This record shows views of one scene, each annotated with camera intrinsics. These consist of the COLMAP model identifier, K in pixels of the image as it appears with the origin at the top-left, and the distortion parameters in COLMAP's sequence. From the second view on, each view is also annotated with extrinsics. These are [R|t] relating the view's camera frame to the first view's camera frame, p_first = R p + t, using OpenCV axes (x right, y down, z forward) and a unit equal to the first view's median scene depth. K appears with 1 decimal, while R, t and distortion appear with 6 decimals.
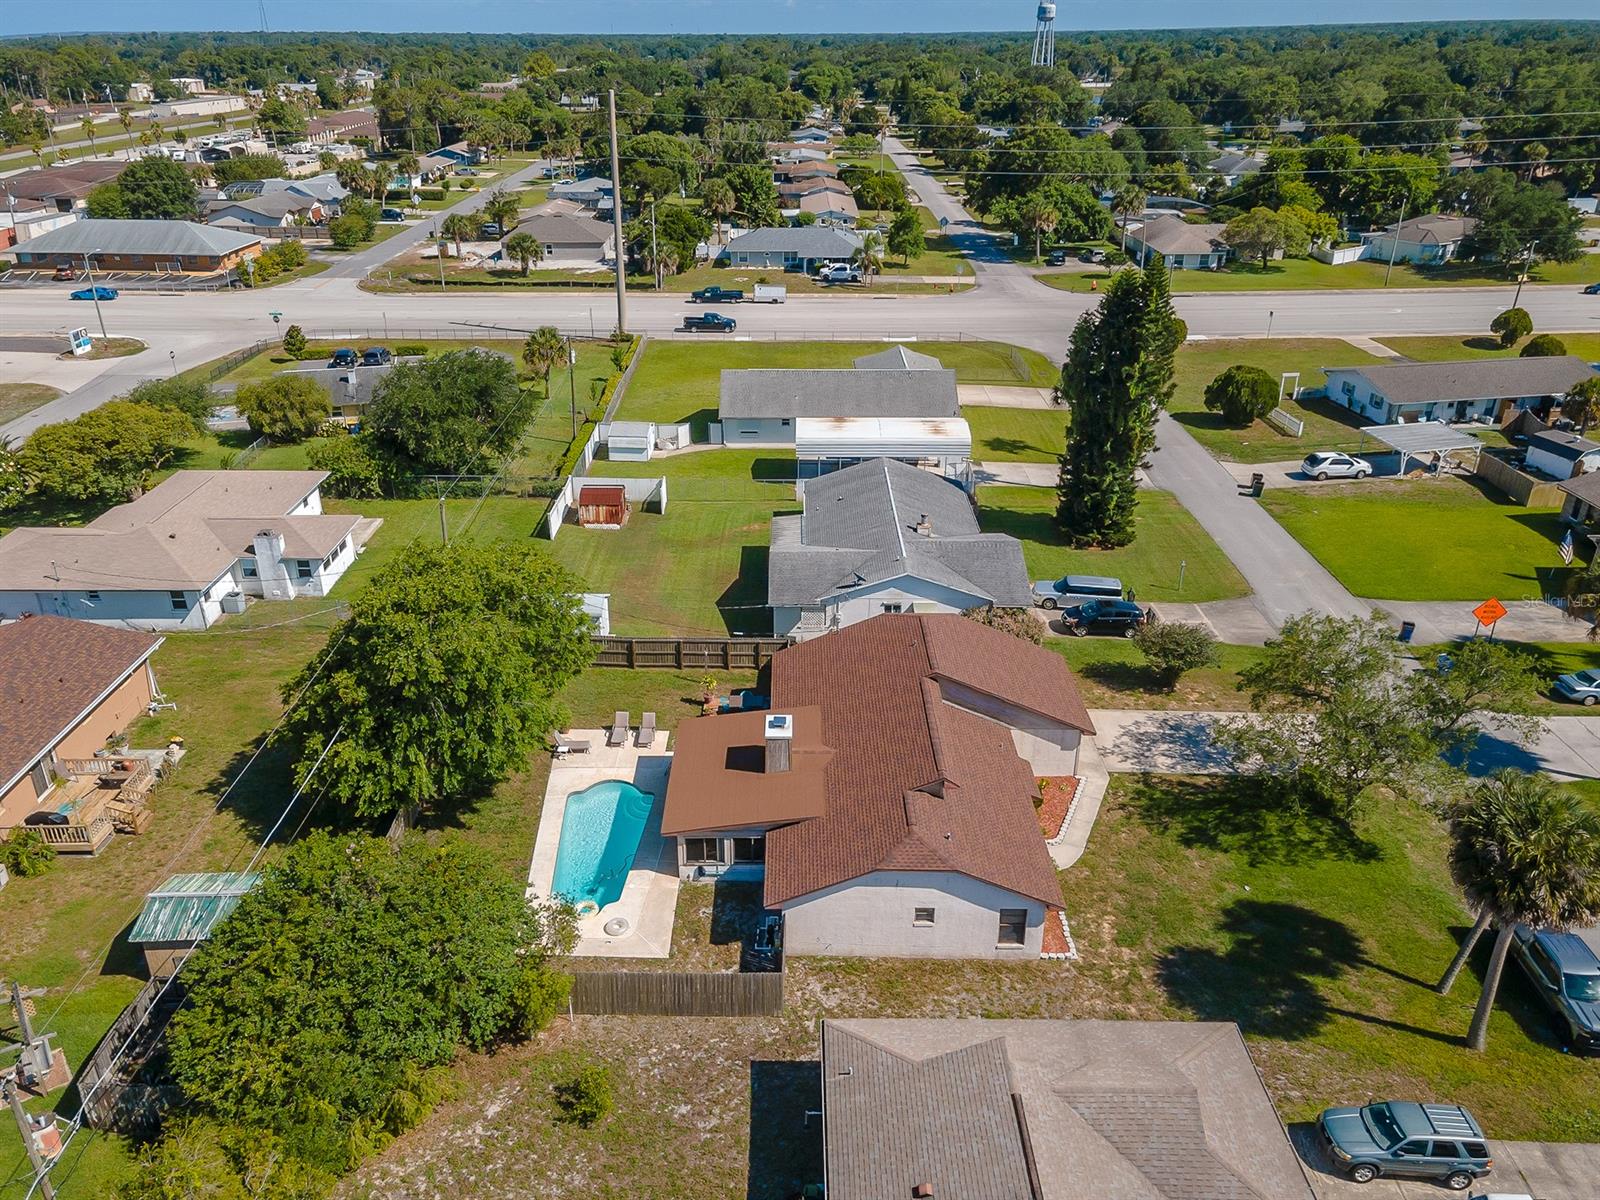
lens RADIAL K [[1183.9, 0, 748.3], [0, 1183.9, 606.8], [0, 0, 1]] dist [0.042316, 0.005741]
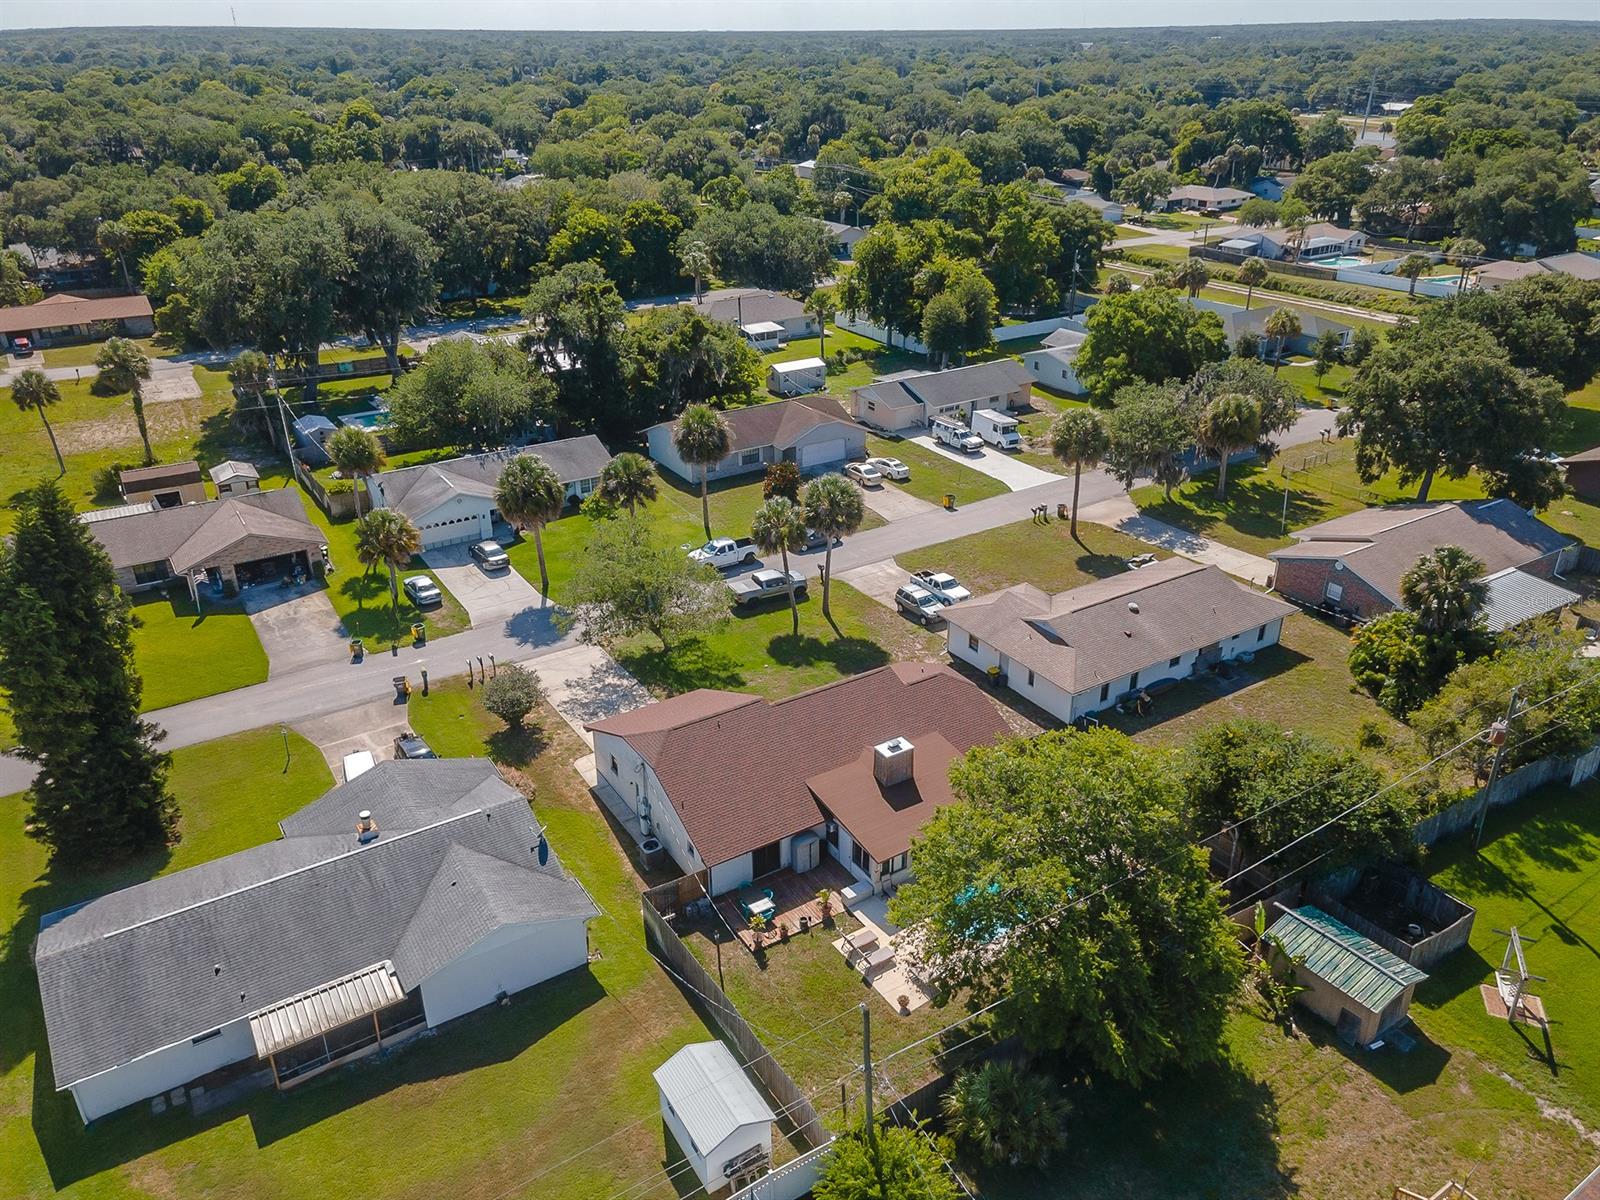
lens RADIAL K [[1191.1, 0, 814.9], [0, 1191.1, 607.6], [0, 0, 1]] dist [0.042920, 0.006530]
pose [[-0.573817, -0.353015, 0.738996, -0.668951], [0.360266, 0.701537, 0.614862, -0.668786], [-0.735488, 0.619053, -0.275374, 1.126228]]
